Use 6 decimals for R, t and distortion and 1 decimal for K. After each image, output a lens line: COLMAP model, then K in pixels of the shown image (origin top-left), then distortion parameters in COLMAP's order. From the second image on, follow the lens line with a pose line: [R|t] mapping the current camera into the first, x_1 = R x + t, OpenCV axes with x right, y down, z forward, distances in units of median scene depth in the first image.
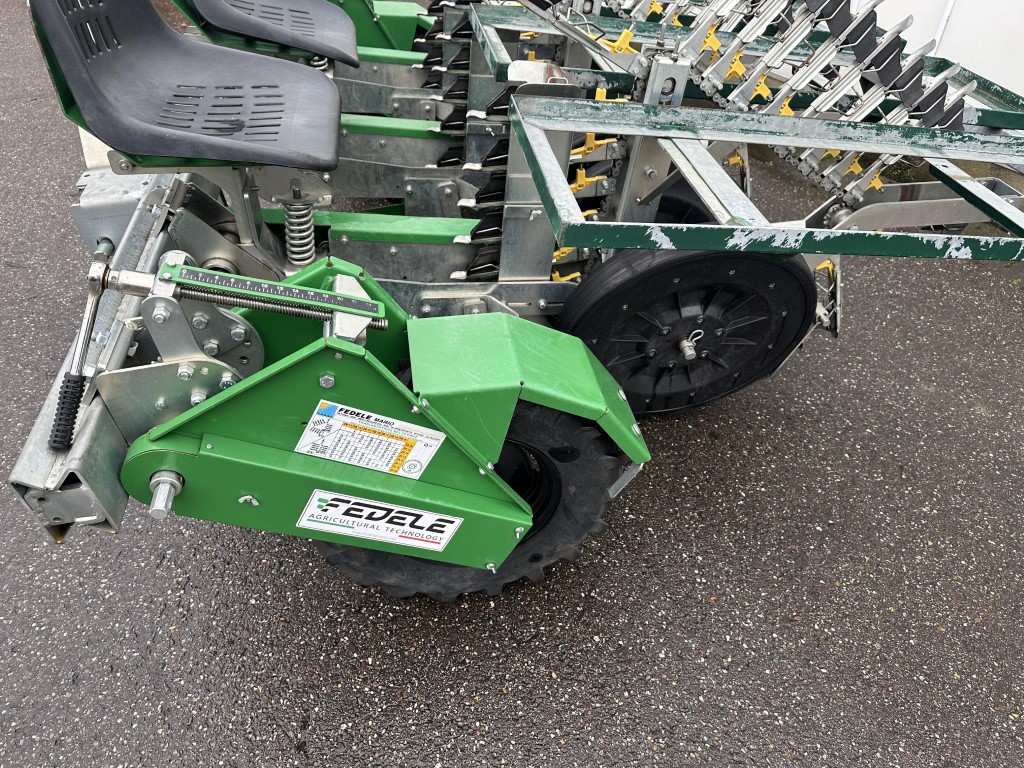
lens RADIAL K [[724.3, 0, 512.0], [0, 724.3, 384.0], [0, 0, 1]] dist [0.072943, -0.097622]
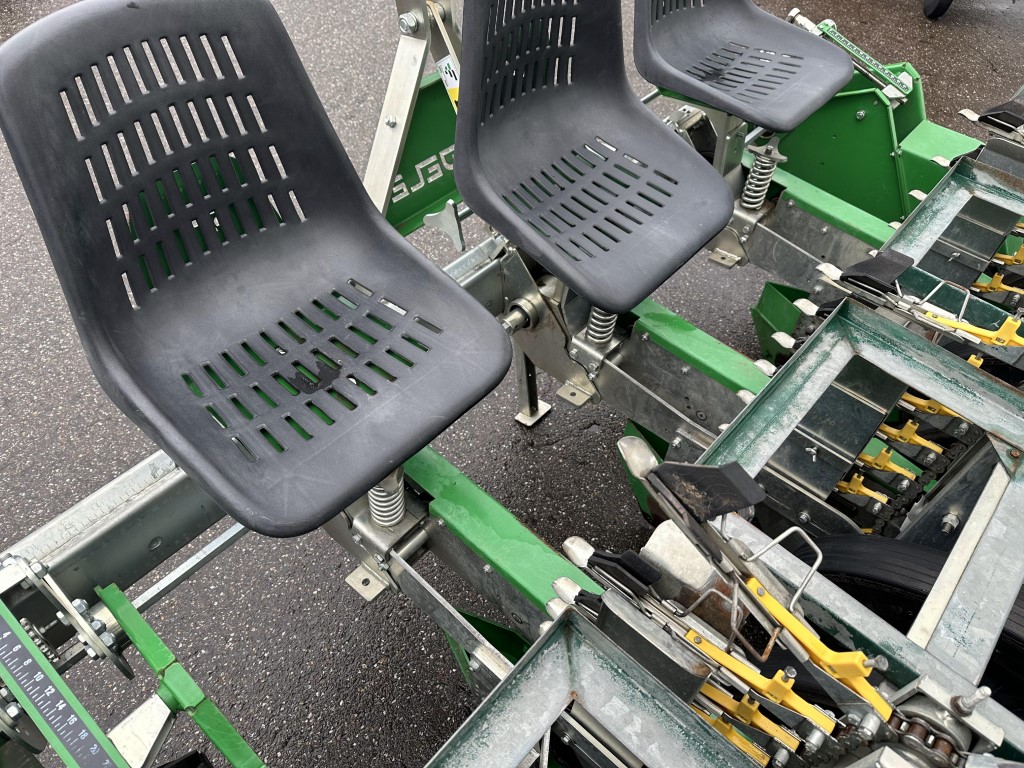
lens RADIAL K [[724.3, 0, 512.0], [0, 724.3, 384.0], [0, 0, 1]] dist [0.072943, -0.097622]
pose [[0.634820, 0.541236, -0.551422, 0.182547], [-0.492242, 0.833392, 0.251308, -0.643987], [0.595568, 0.111898, 0.795473, 0.511715]]
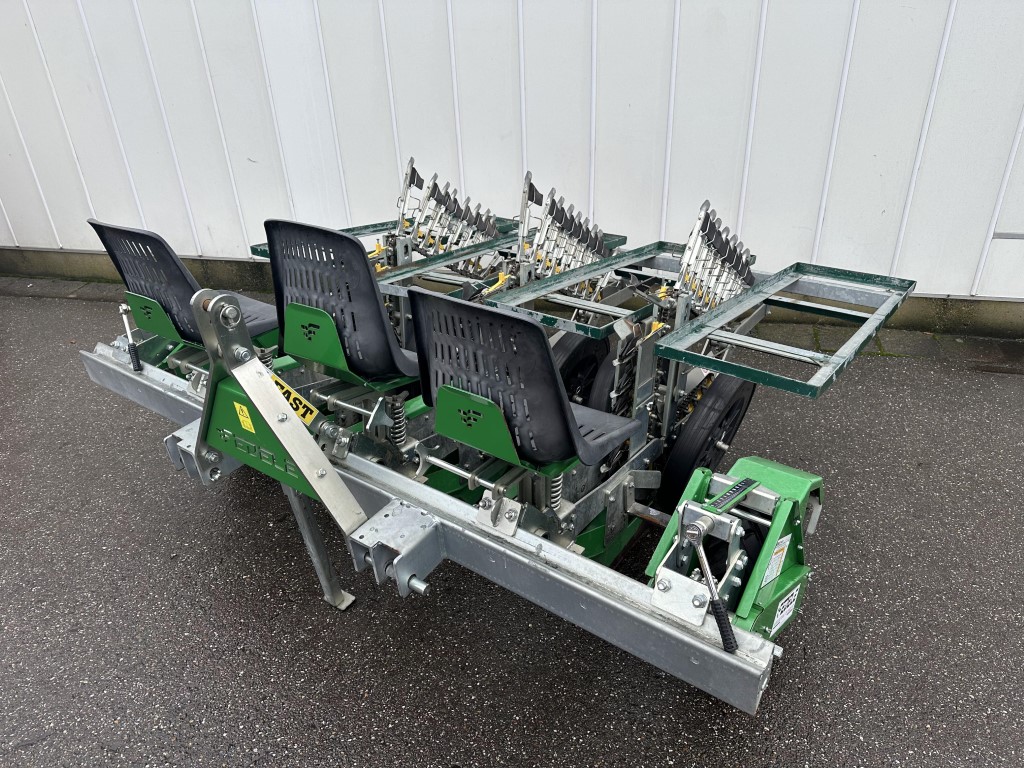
lens RADIAL K [[724.3, 0, 512.0], [0, 724.3, 384.0], [0, 0, 1]] dist [0.072943, -0.097622]
pose [[0.710754, -0.372766, 0.596552, -1.205263], [0.492346, 0.869317, -0.043390, -0.398227], [-0.502419, 0.324550, 0.801401, -0.099366]]
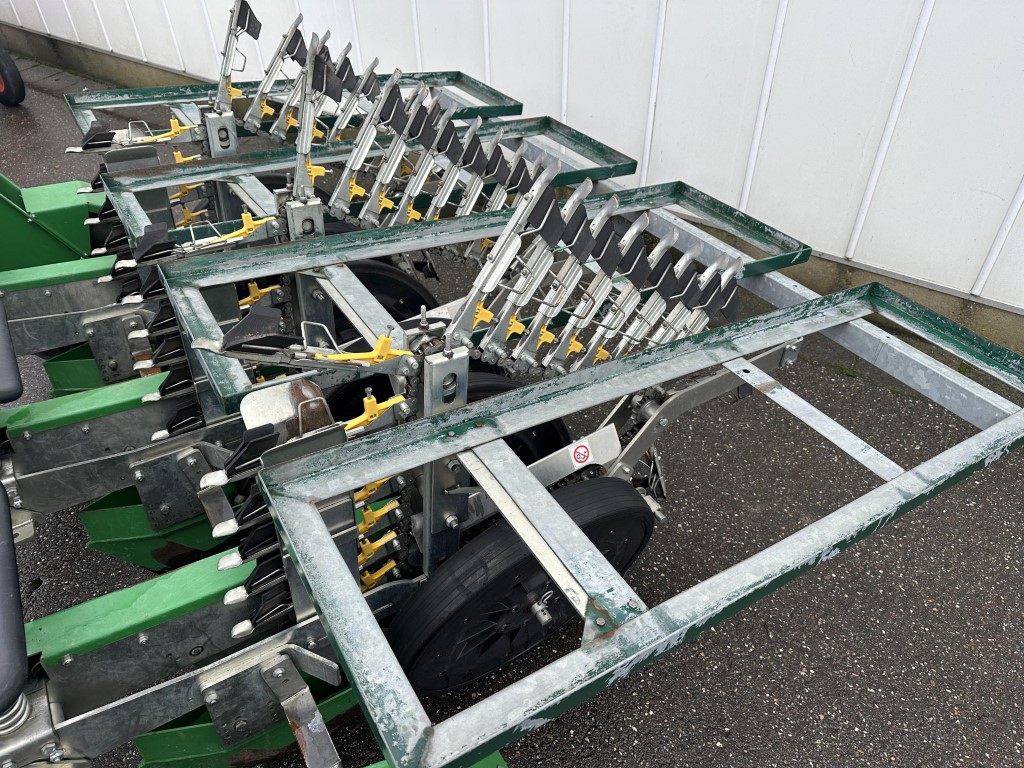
lens RADIAL K [[725.3, 0, 512.0], [0, 725.3, 384.0], [0, 0, 1]] dist [0.004283, -0.001596]
pose [[0.920430, -0.270919, 0.281802, 0.052643], [0.273726, 0.961335, 0.030155, -0.428258], [-0.279076, 0.049381, 0.958999, 0.212525]]
